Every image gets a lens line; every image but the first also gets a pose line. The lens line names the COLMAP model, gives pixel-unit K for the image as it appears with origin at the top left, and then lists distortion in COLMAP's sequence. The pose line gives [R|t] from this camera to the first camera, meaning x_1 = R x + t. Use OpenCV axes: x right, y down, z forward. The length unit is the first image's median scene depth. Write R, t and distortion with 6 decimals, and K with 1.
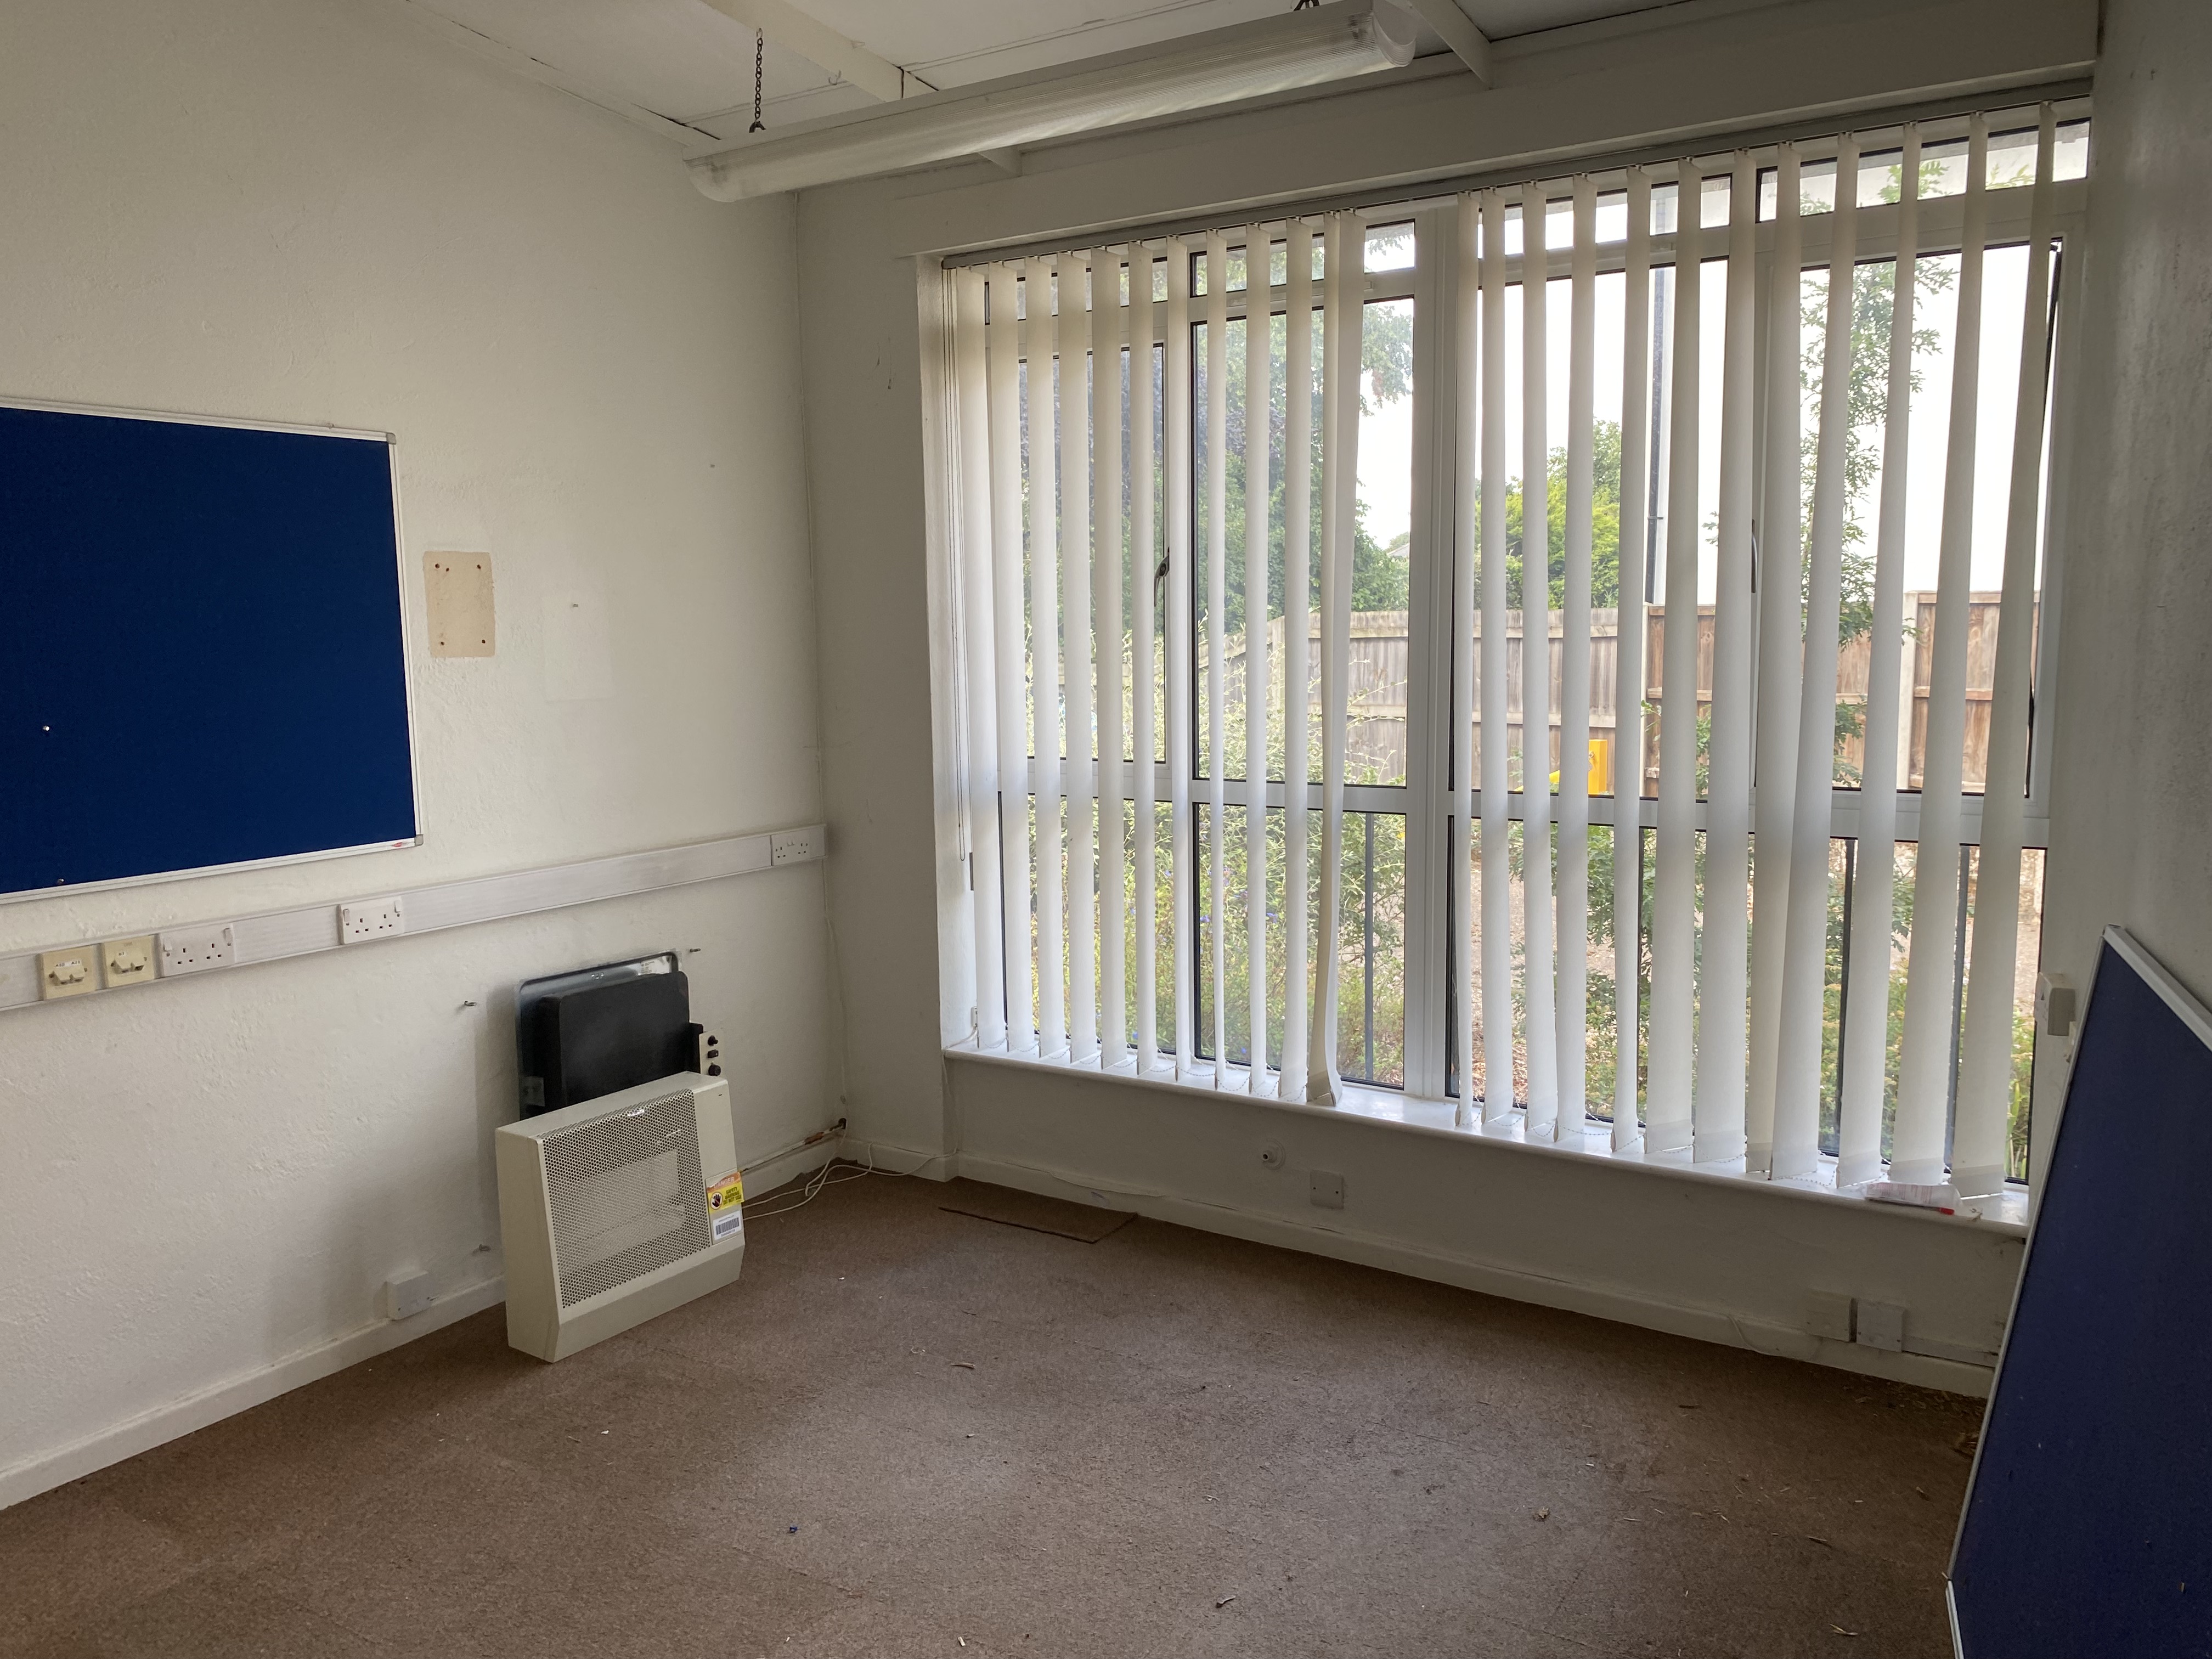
lens RADIAL K [[1681.2, 0, 1103.9], [0, 1681.2, 833.2], [0, 0, 1]] dist [0.056022, -0.059294]
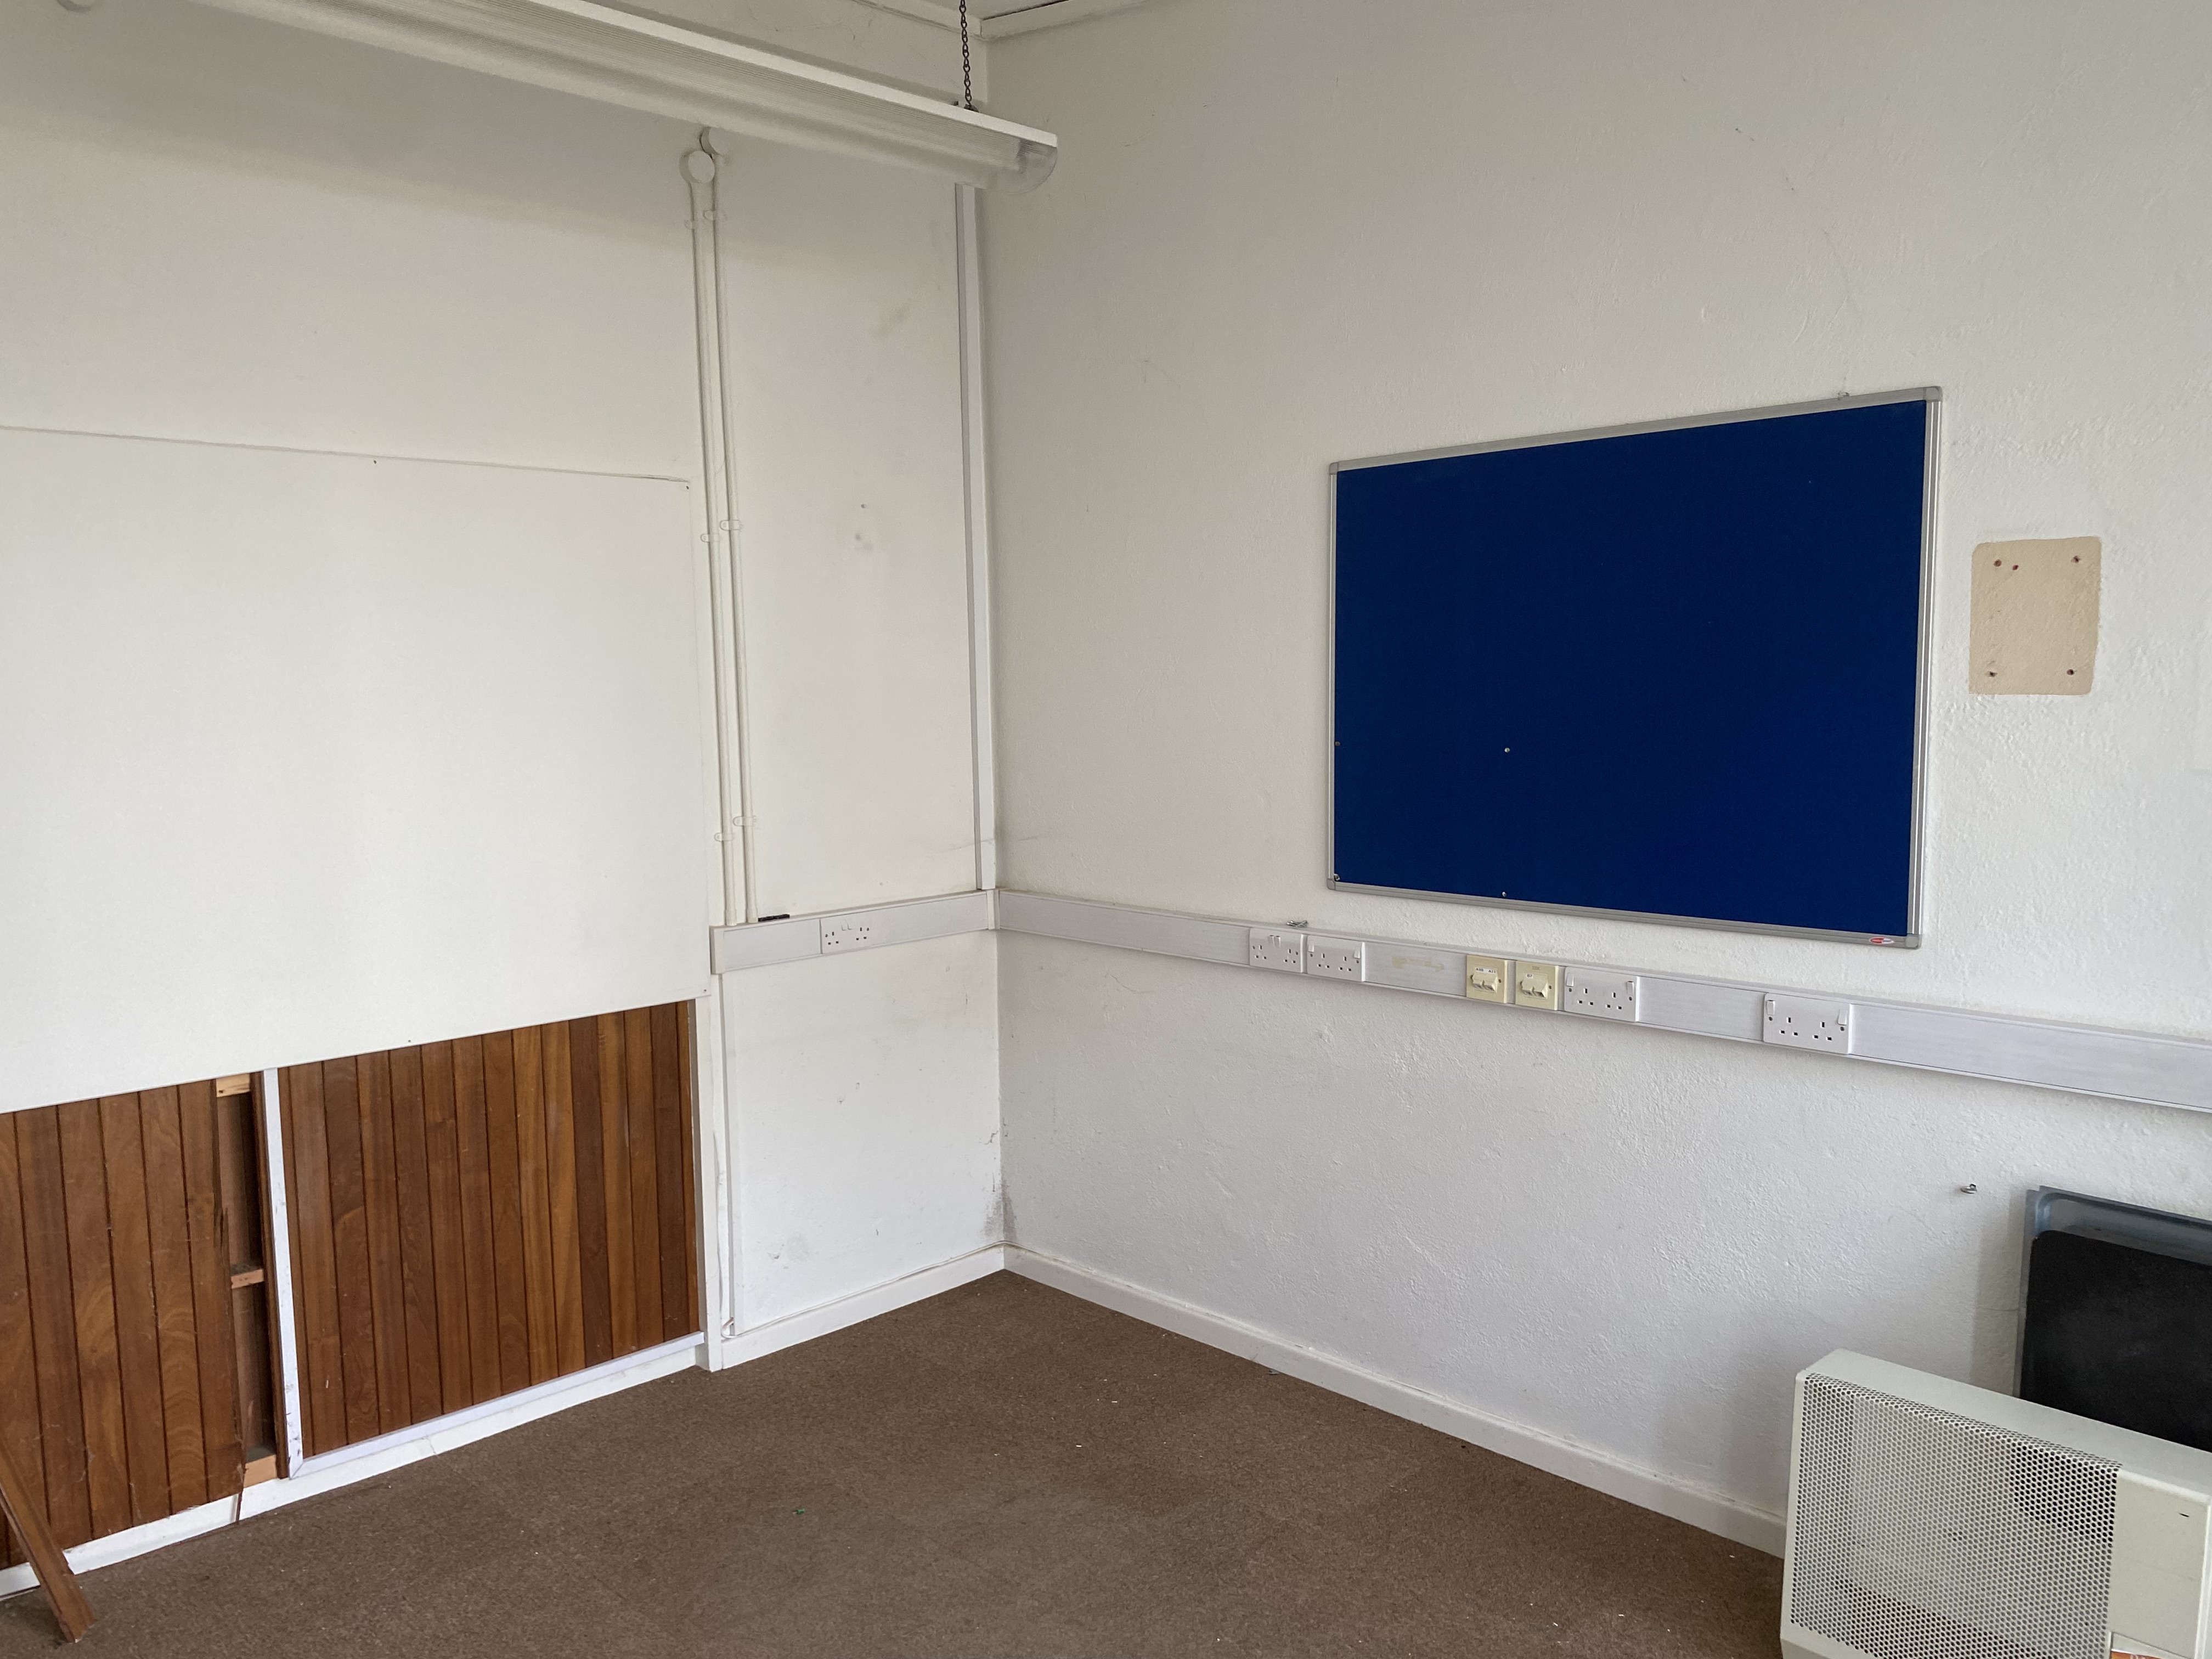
lens RADIAL K [[1681.2, 0, 1095.0], [0, 1681.2, 831.2], [0, 0, 1]] dist [0.056022, -0.059294]
pose [[-0.223480, 0.117730, -0.967572, 0.393710], [-0.100691, 0.984579, 0.143056, -0.116864], [0.969494, 0.129396, -0.208180, 0.837049]]
